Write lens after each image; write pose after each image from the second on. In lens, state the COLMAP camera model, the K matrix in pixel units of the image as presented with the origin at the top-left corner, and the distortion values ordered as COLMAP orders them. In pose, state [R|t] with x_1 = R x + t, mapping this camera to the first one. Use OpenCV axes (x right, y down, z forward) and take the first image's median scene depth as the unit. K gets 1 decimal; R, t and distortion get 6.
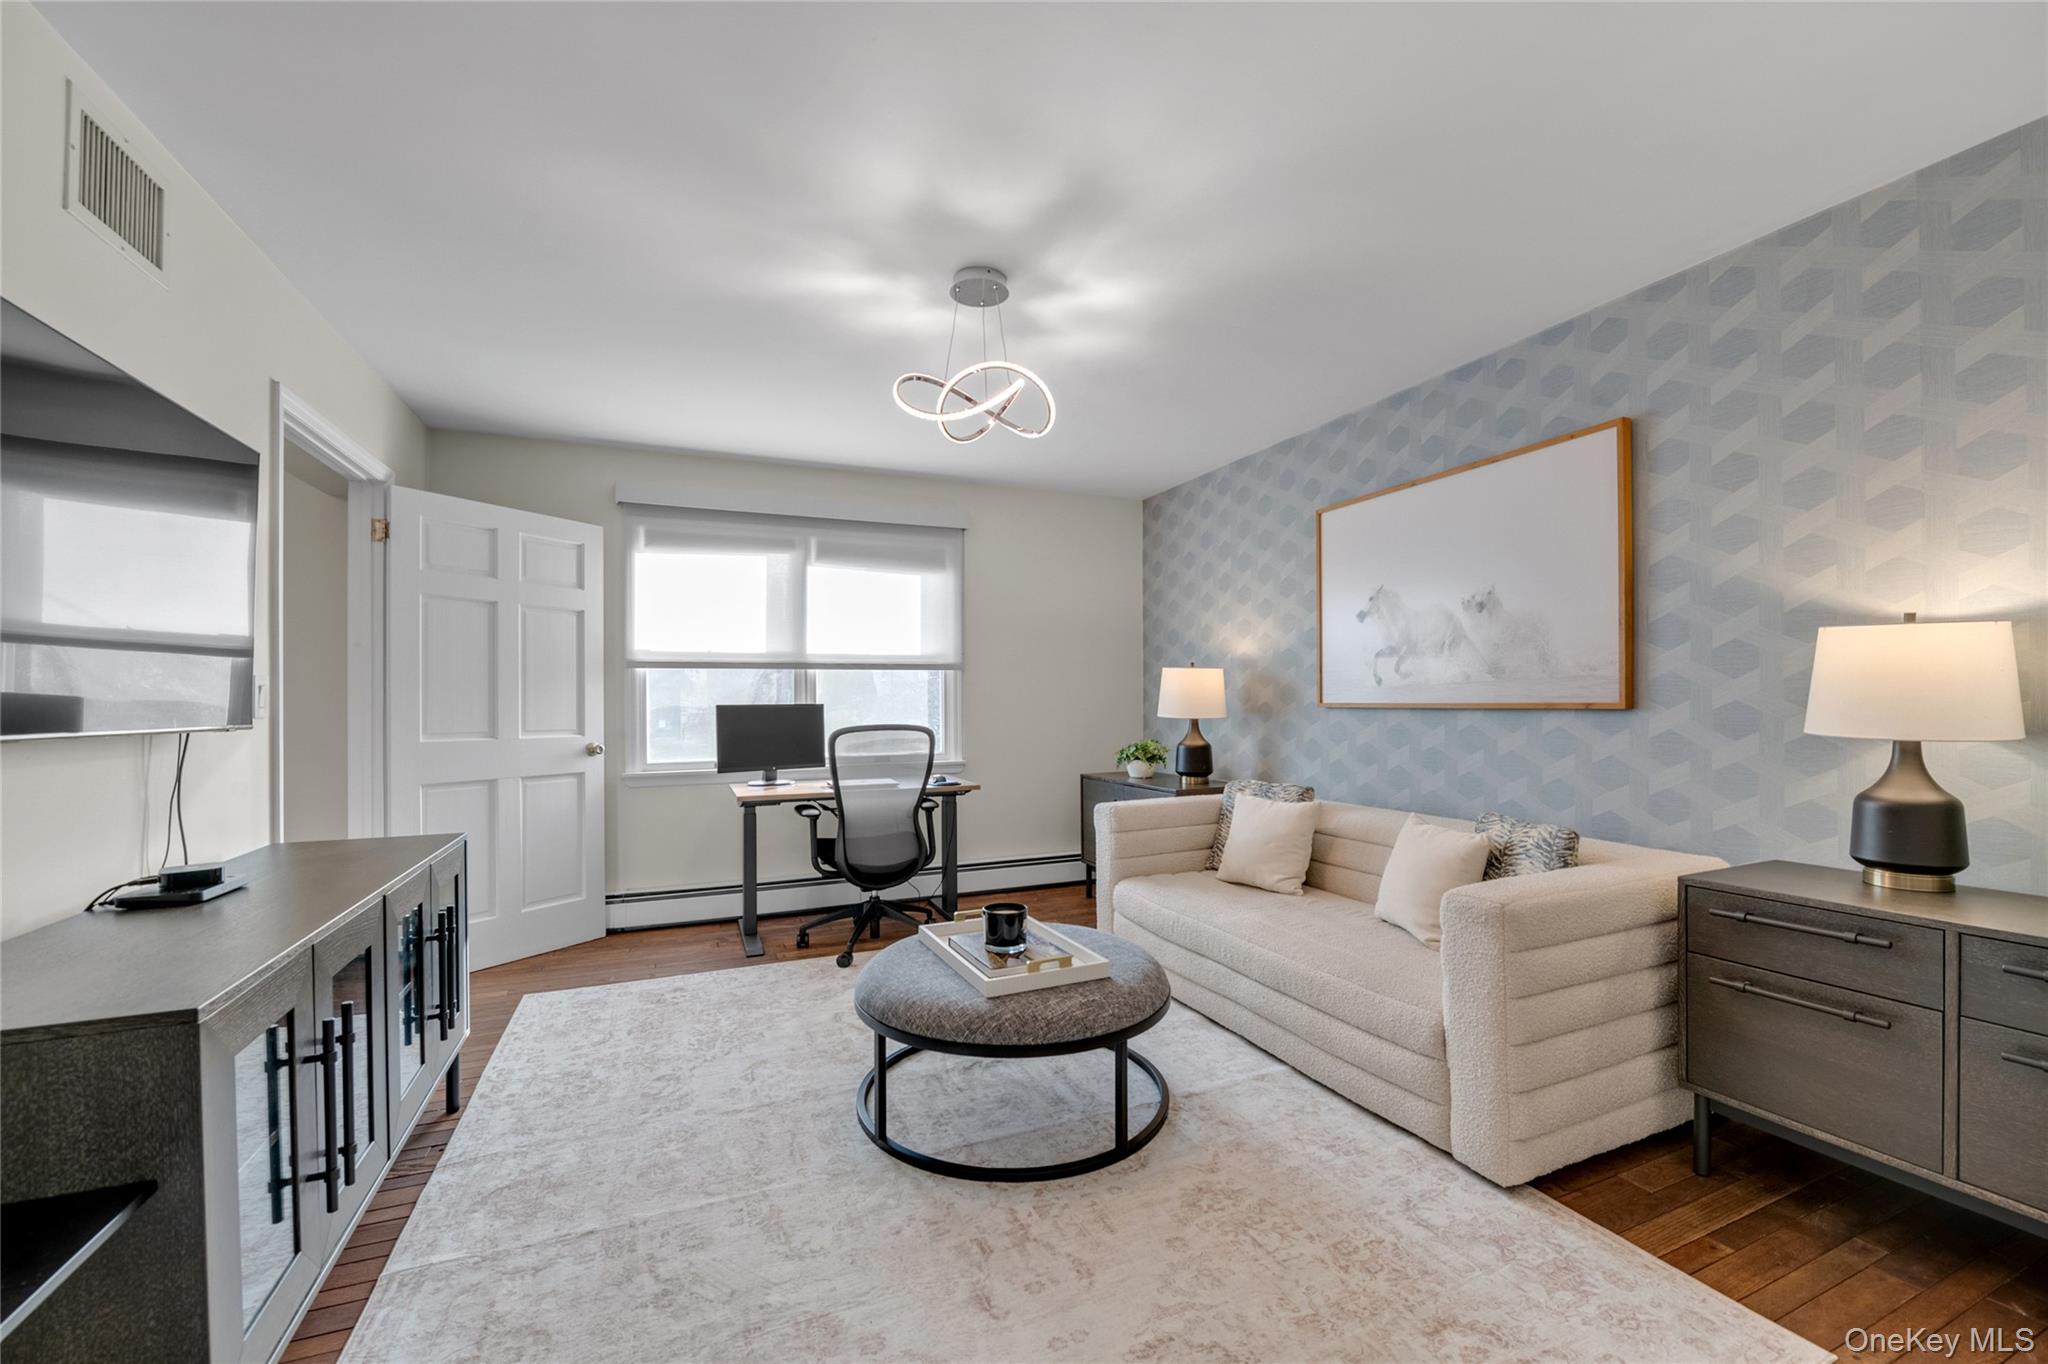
lens RADIAL K [[826.1, 0, 1042.1], [0, 826.1, 704.2], [0, 0, 1]] dist [-0.002193, -0.002410]
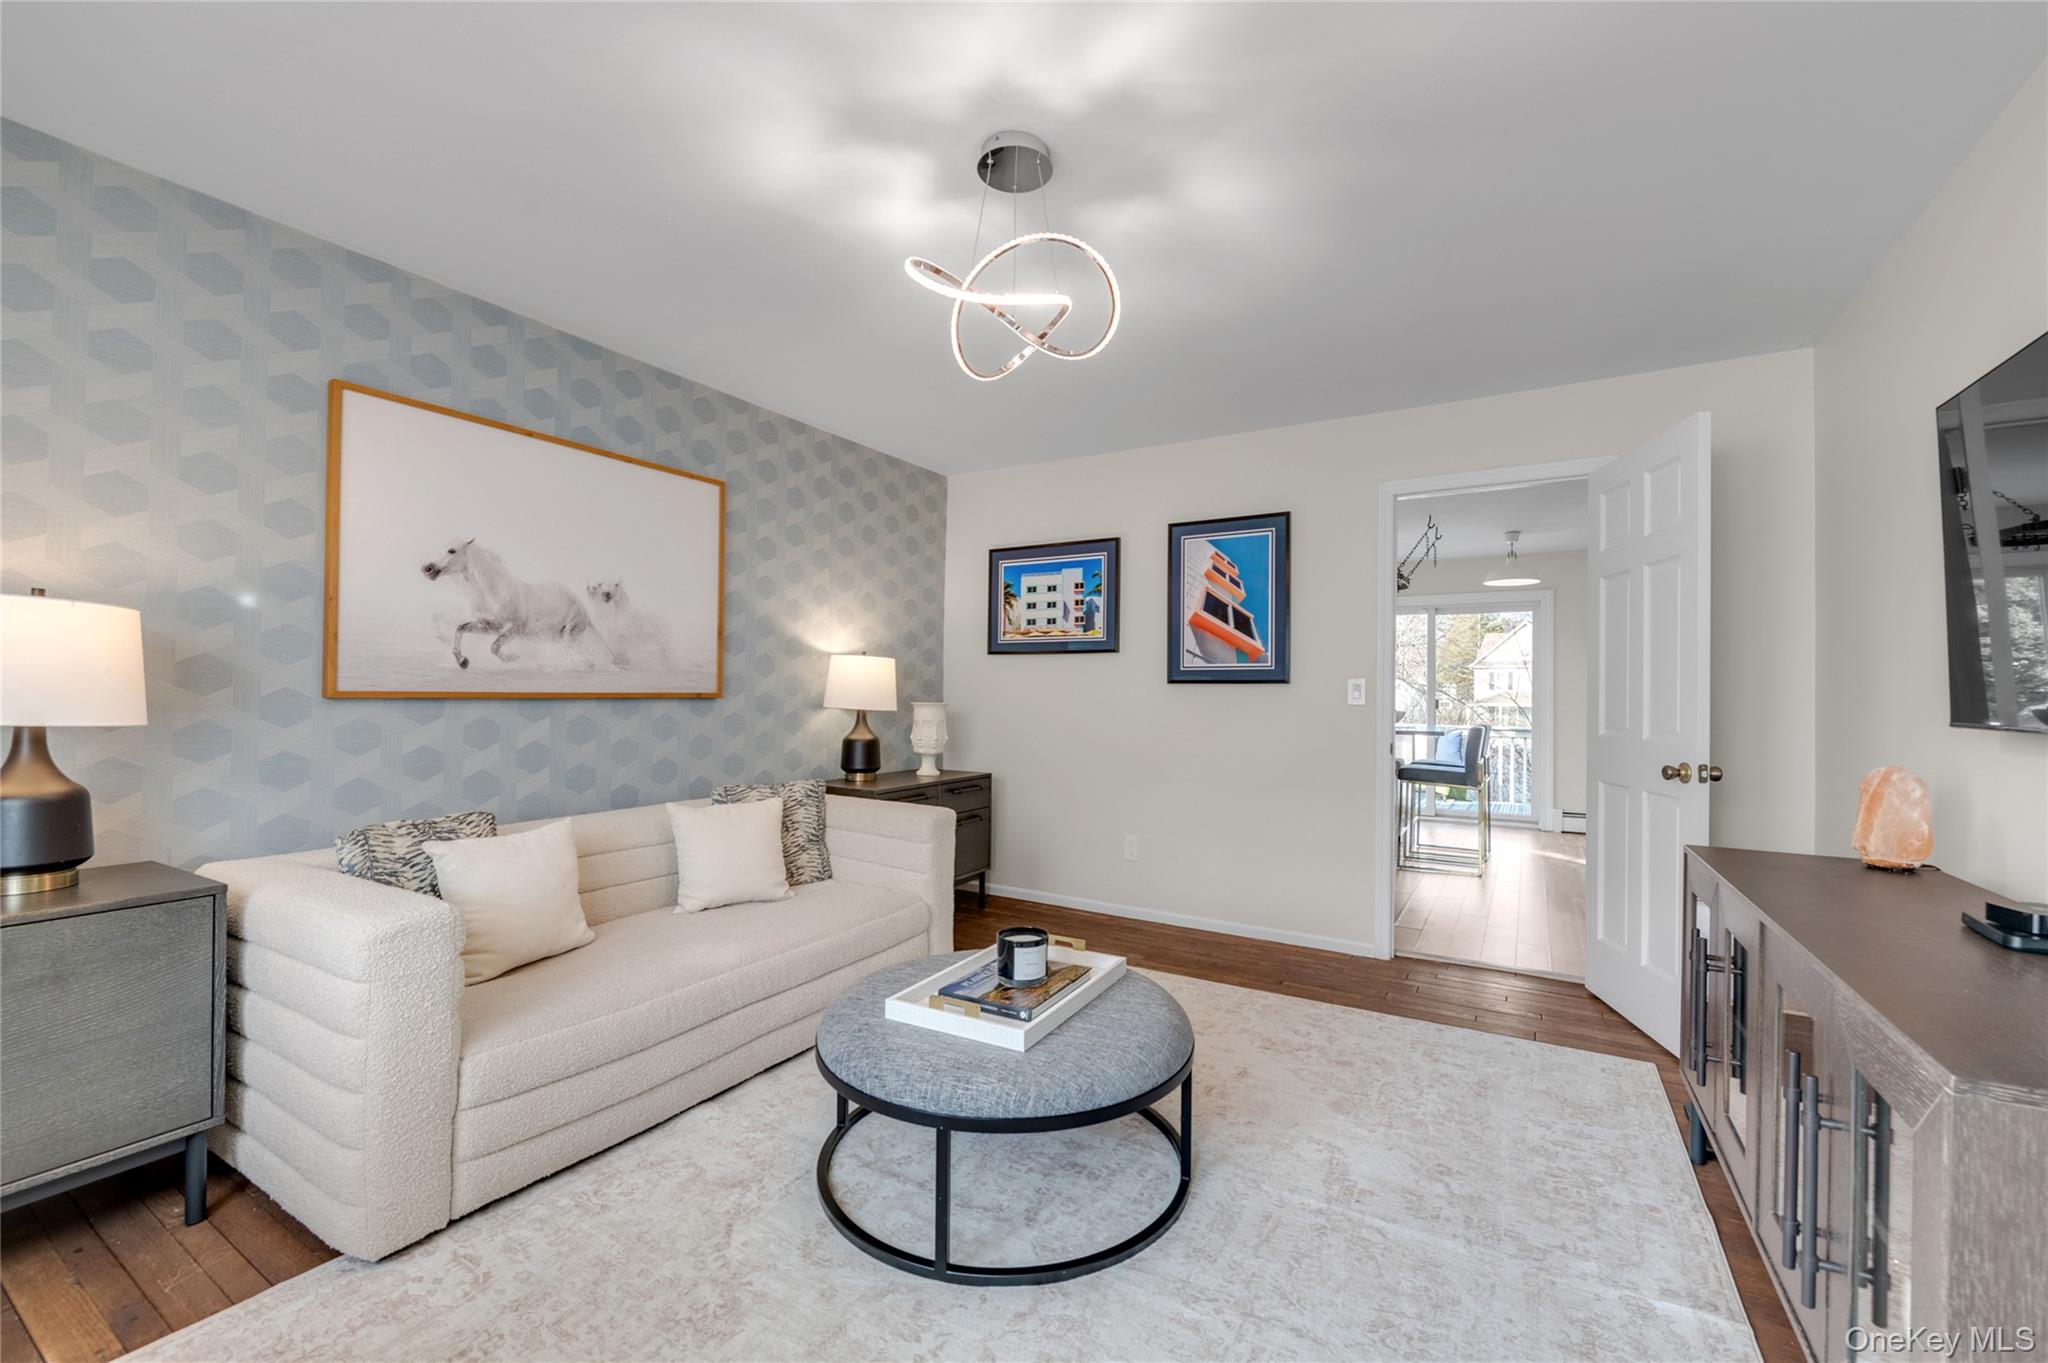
lens RADIAL K [[826.1, 0, 1019.5], [0, 826.1, 687.2], [0, 0, 1]] dist [-0.002193, -0.002410]
pose [[-0.571975, 0.002533, 0.820267, -0.571667], [-0.005018, 0.999966, -0.006588, -0.003603], [-0.820256, -0.007884, -0.571942, 1.146412]]
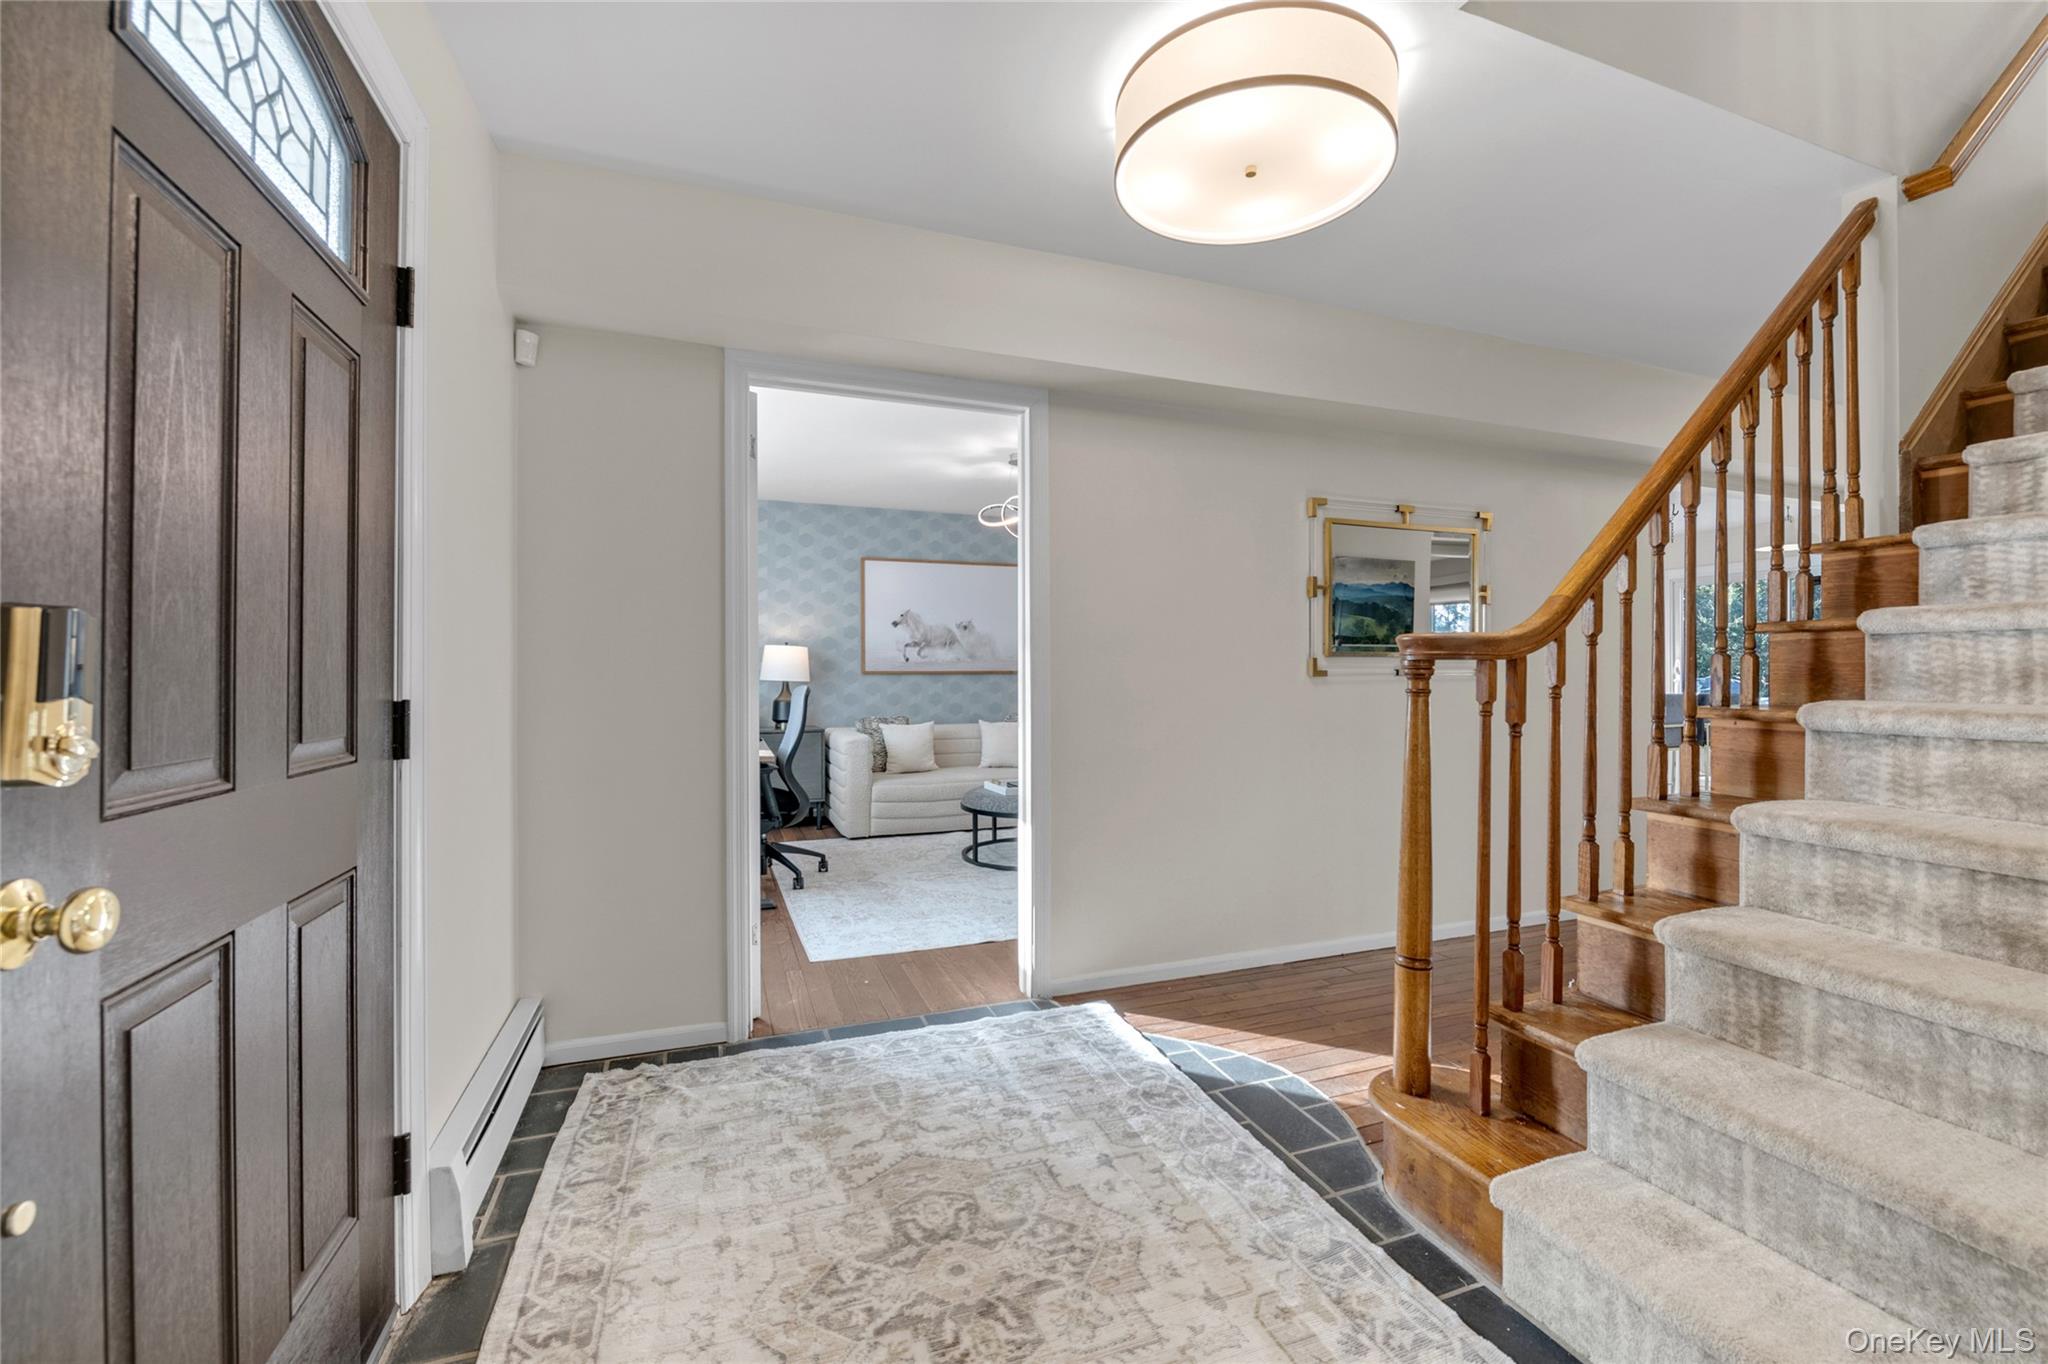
lens RADIAL K [[826.1, 0, 1027.9], [0, 826.1, 673.3], [0, 0, 1]] dist [-0.002193, -0.002410]
pose [[0.052169, 0.004485, 0.998628, -1.650503], [0.006848, 0.999965, -0.004849, 0.016310], [-0.998615, 0.007091, 0.052137, 0.707663]]
